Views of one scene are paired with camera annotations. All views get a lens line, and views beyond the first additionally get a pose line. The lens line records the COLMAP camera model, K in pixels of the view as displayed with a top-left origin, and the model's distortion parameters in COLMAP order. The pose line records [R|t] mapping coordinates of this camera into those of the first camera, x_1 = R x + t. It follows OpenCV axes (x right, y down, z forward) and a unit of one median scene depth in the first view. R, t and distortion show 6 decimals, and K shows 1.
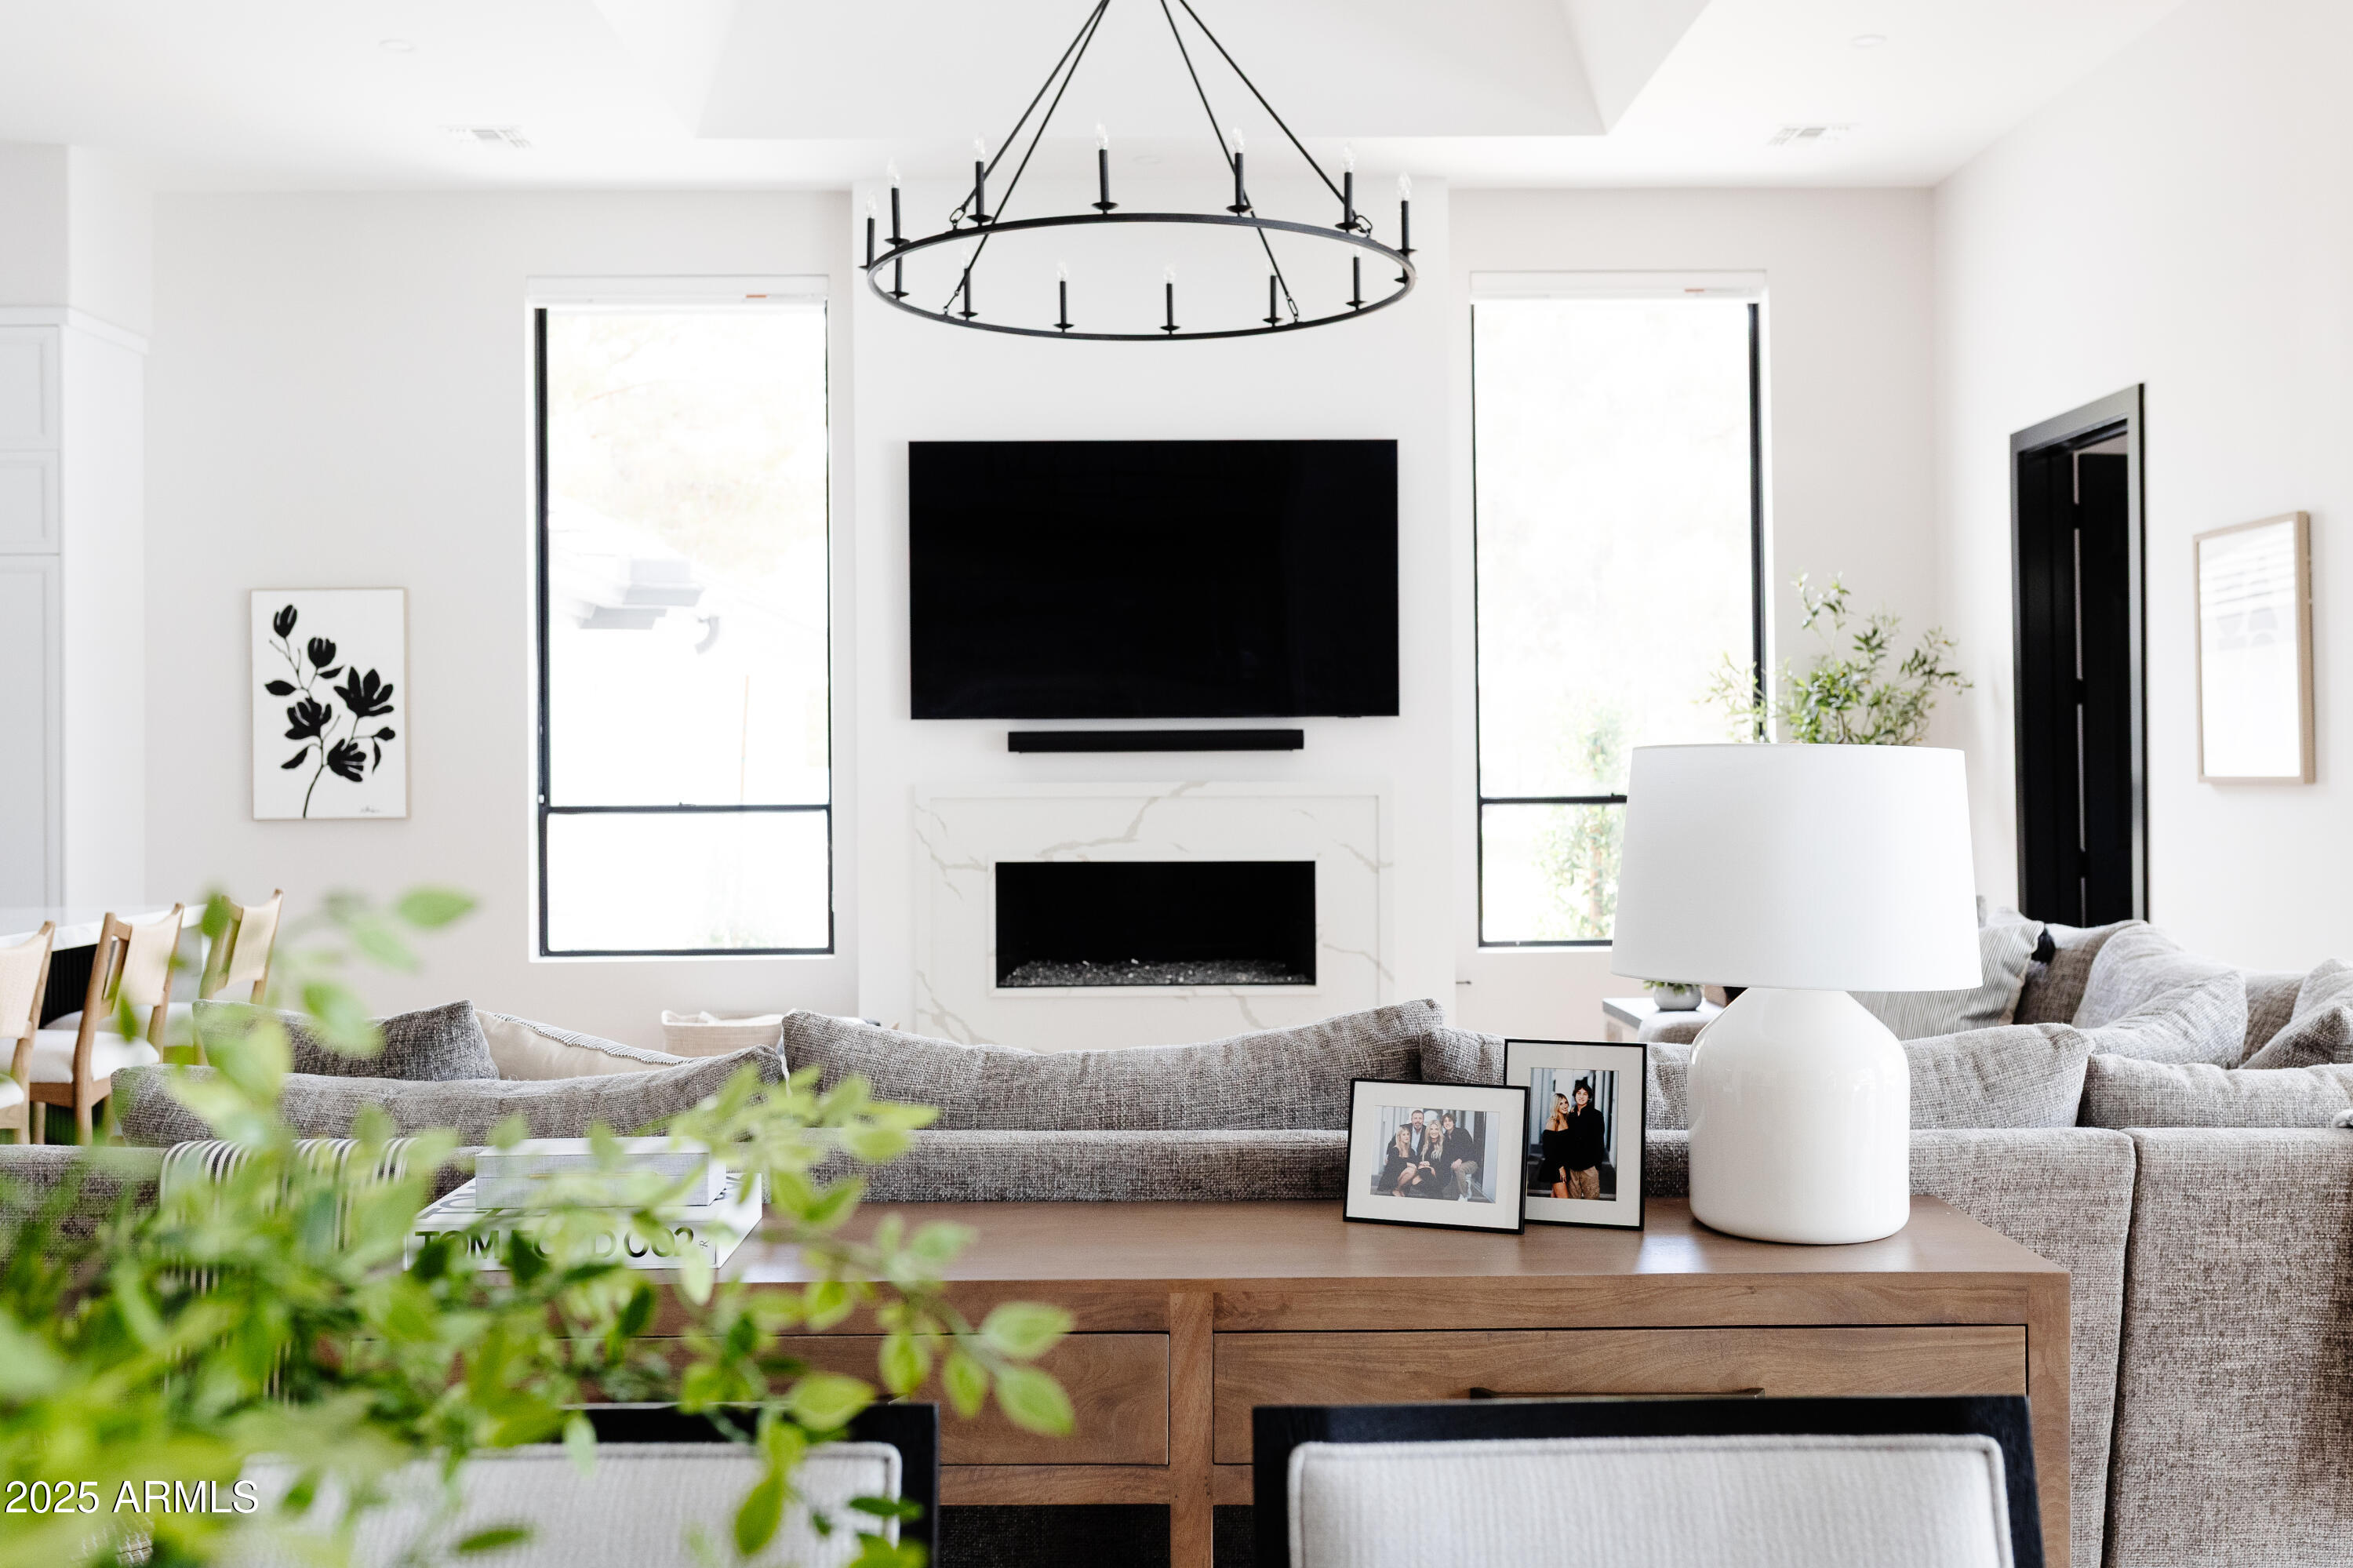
lens RADIAL K [[2223.5, 0, 1169.5], [0, 2223.5, 760.3], [0, 0, 1]] dist [0.003314, -0.003197]
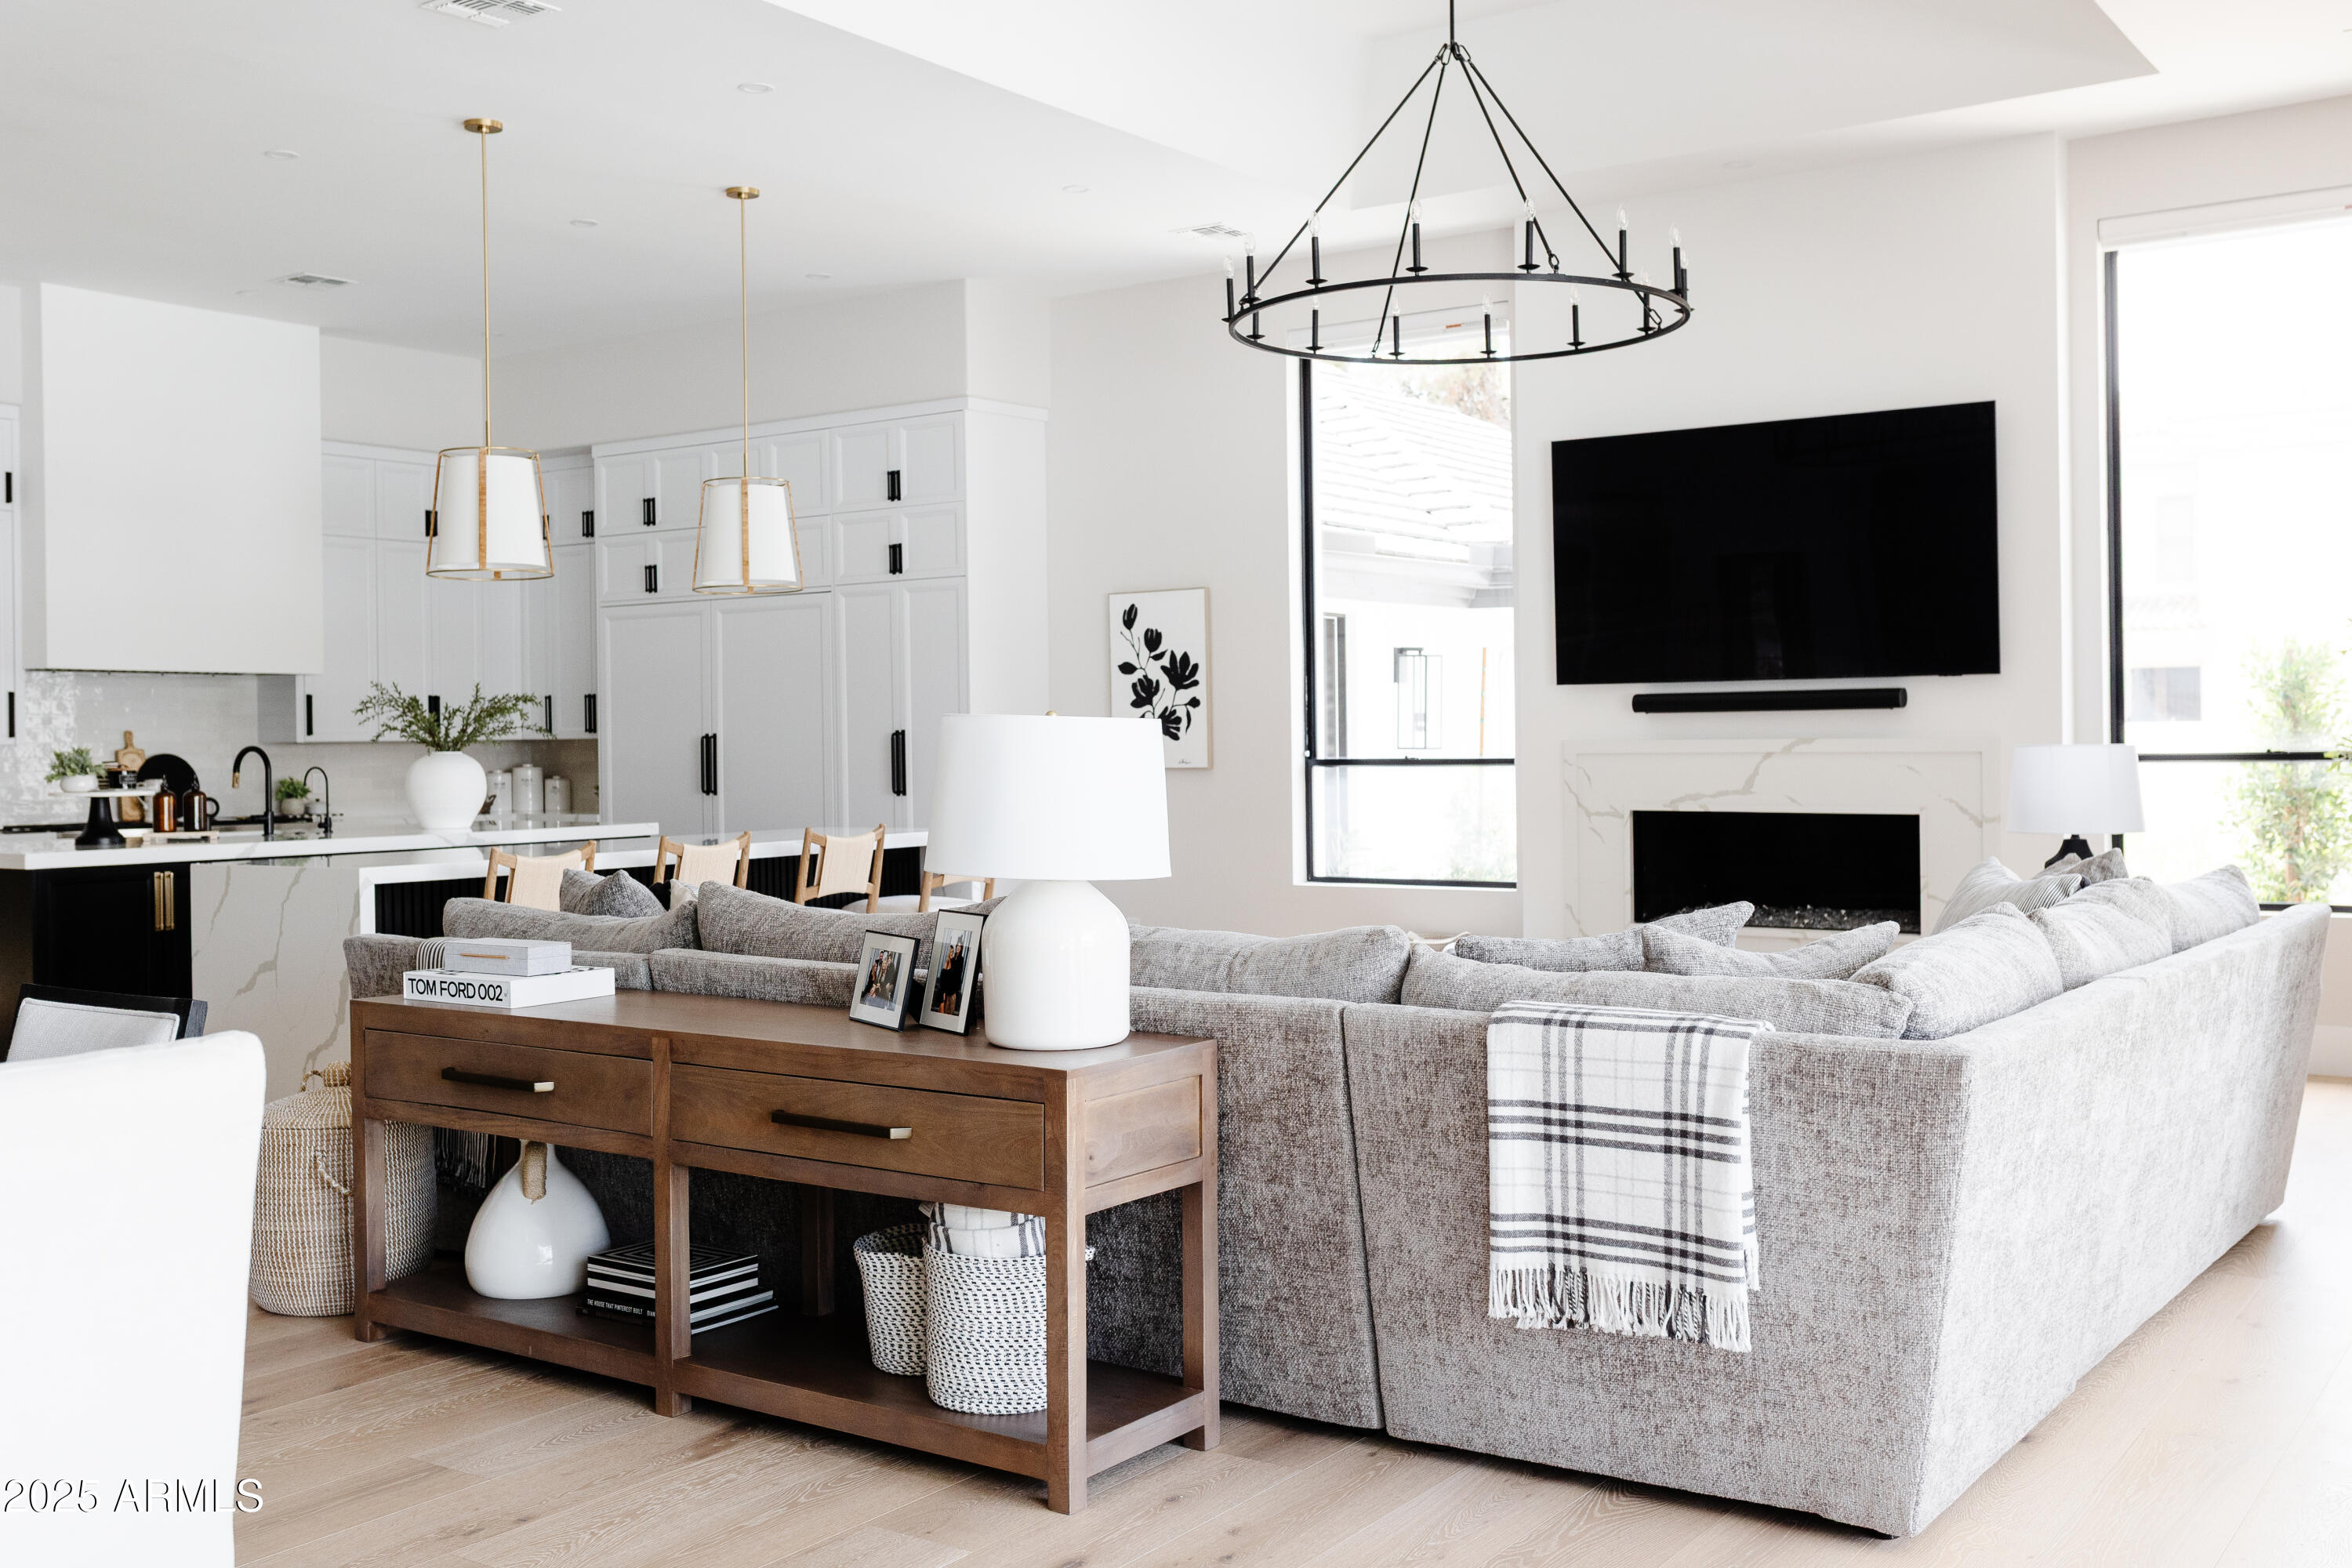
lens RADIAL K [[2222.5, 0, 1169.0], [0, 2222.5, 760.3], [0, 0, 1]] dist [0.003314, -0.003197]
pose [[0.809794, 0.003757, -0.586702, 0.386218], [0.007412, 0.999834, 0.016632, 0.000062], [0.586667, -0.017817, 0.809632, -0.043717]]
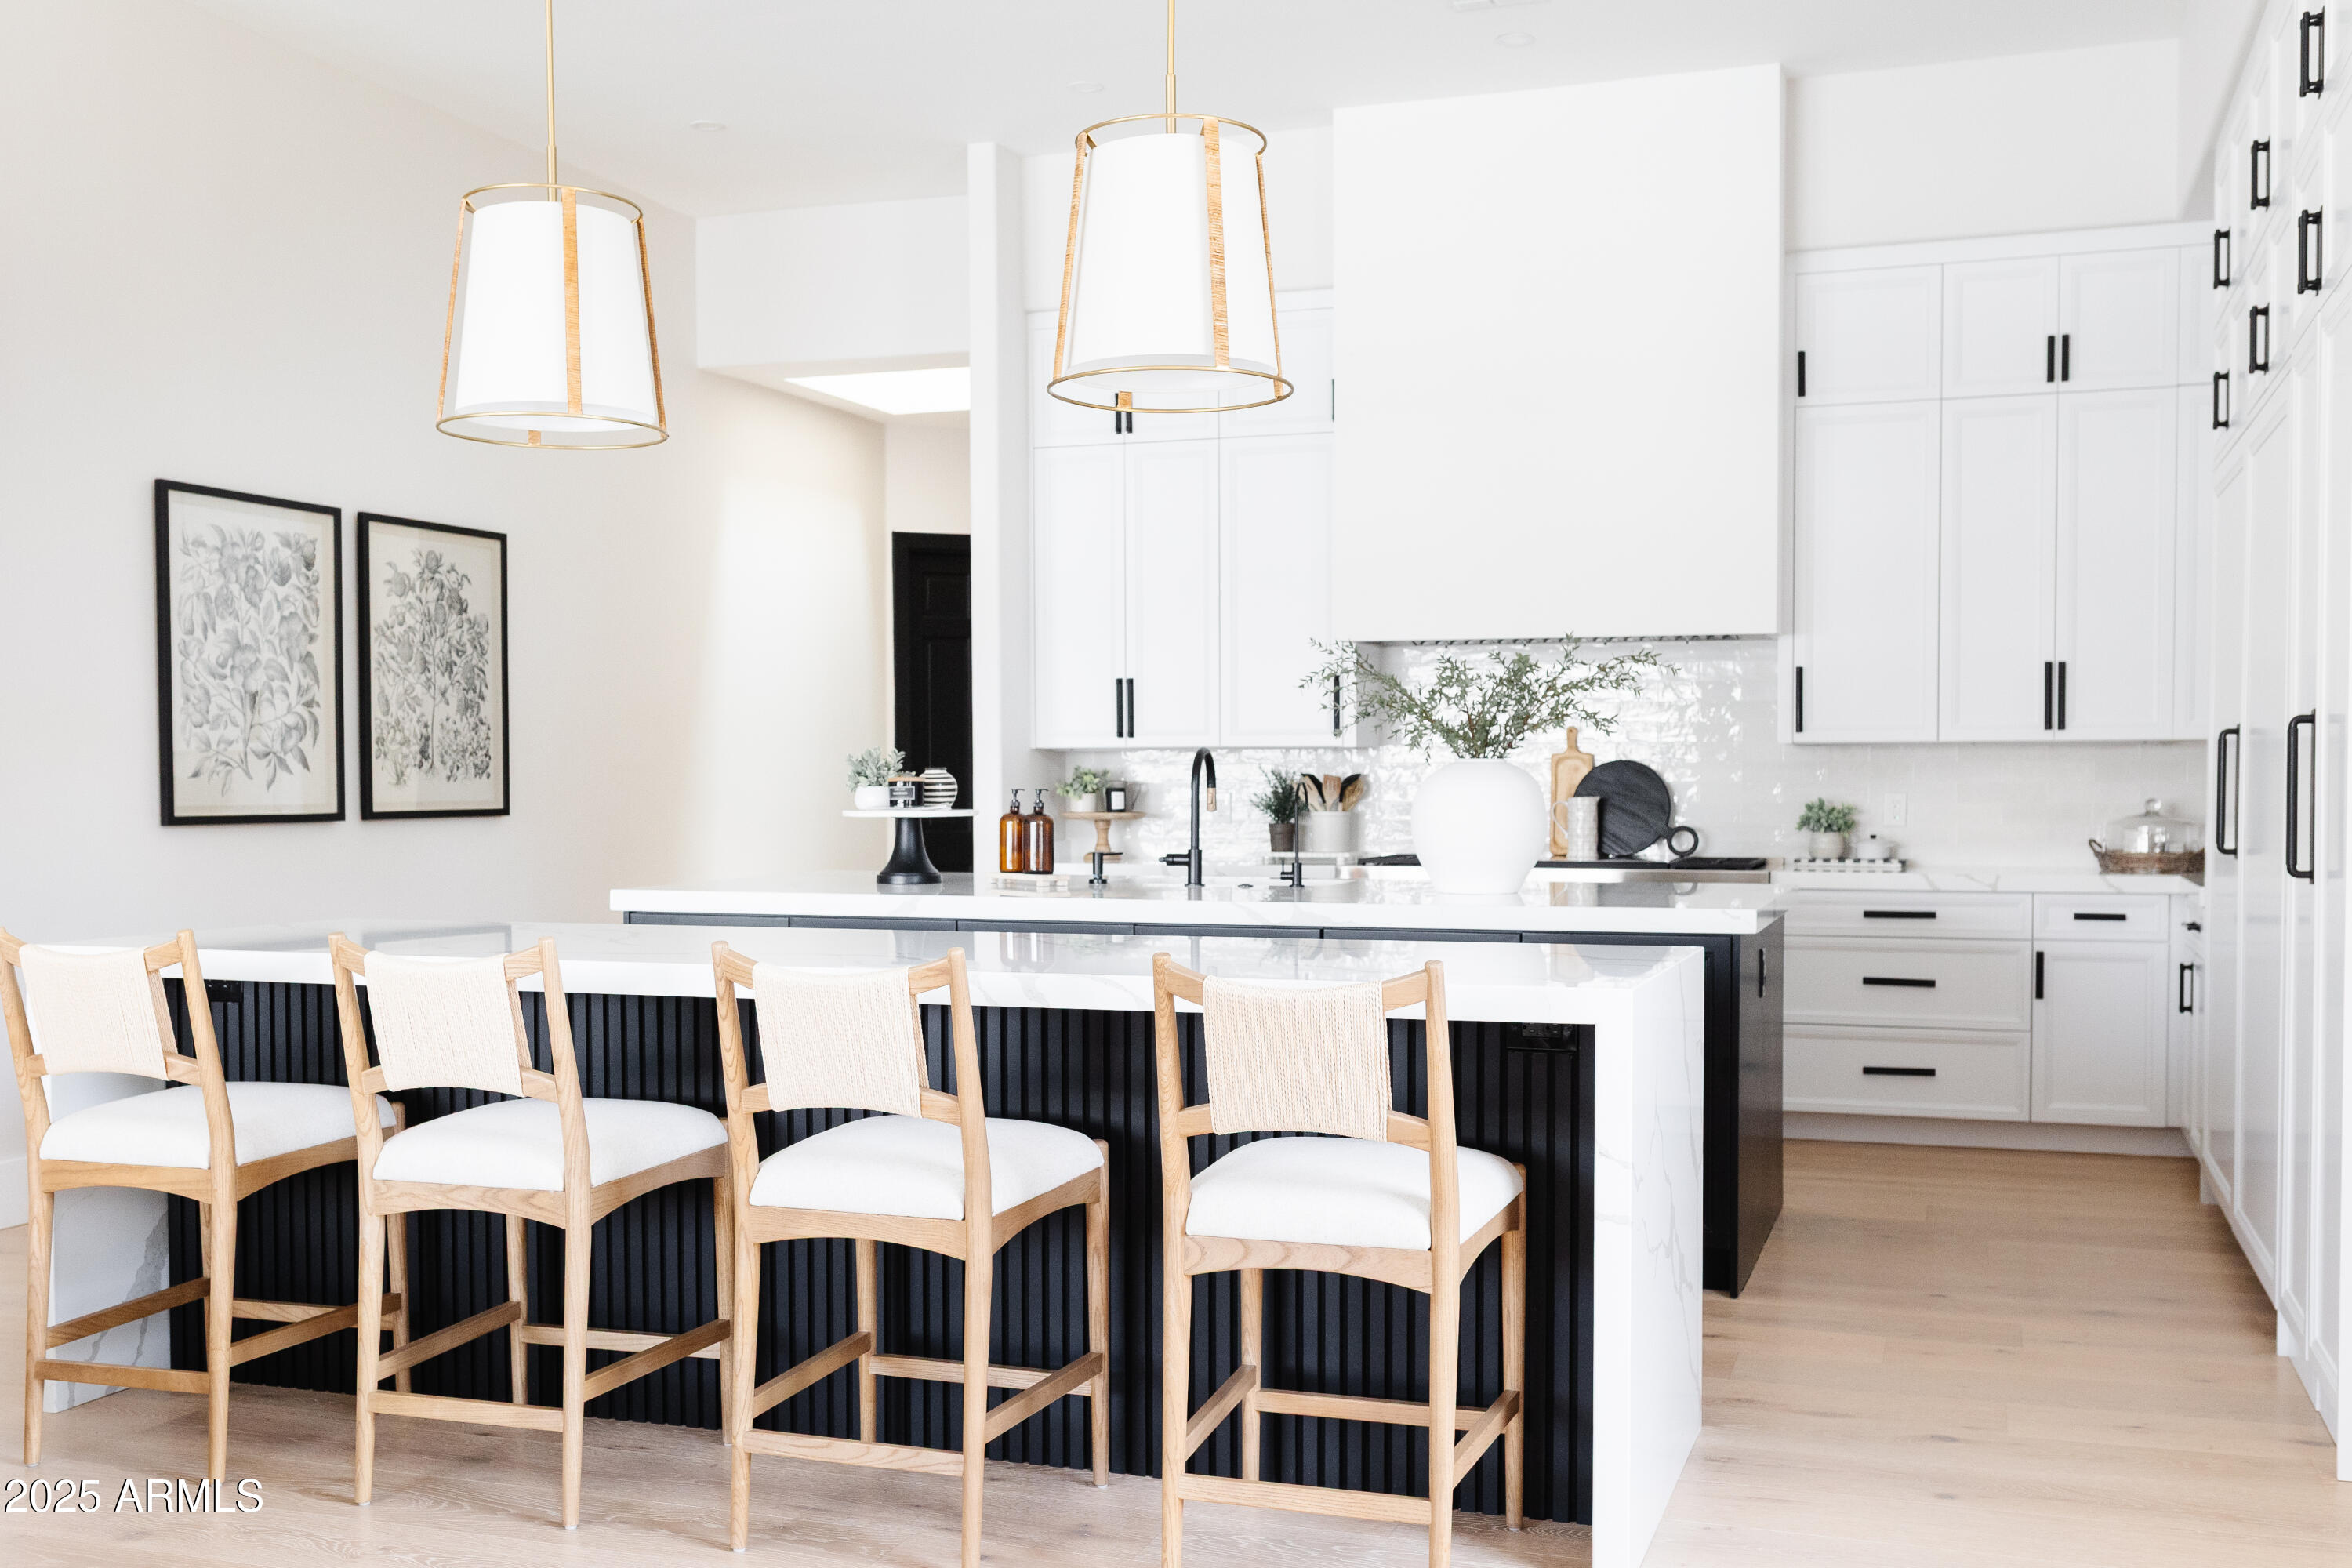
lens RADIAL K [[2328.7, 0, 1176.0], [0, 2328.7, 784.0], [0, 0, 1]] dist [0.010815, 0.009686]
pose [[-0.342403, 0.013569, -0.939455, 0.049562], [0.006091, 0.999907, 0.012222, 0.011502], [0.939534, -0.001537, -0.342453, 0.866894]]
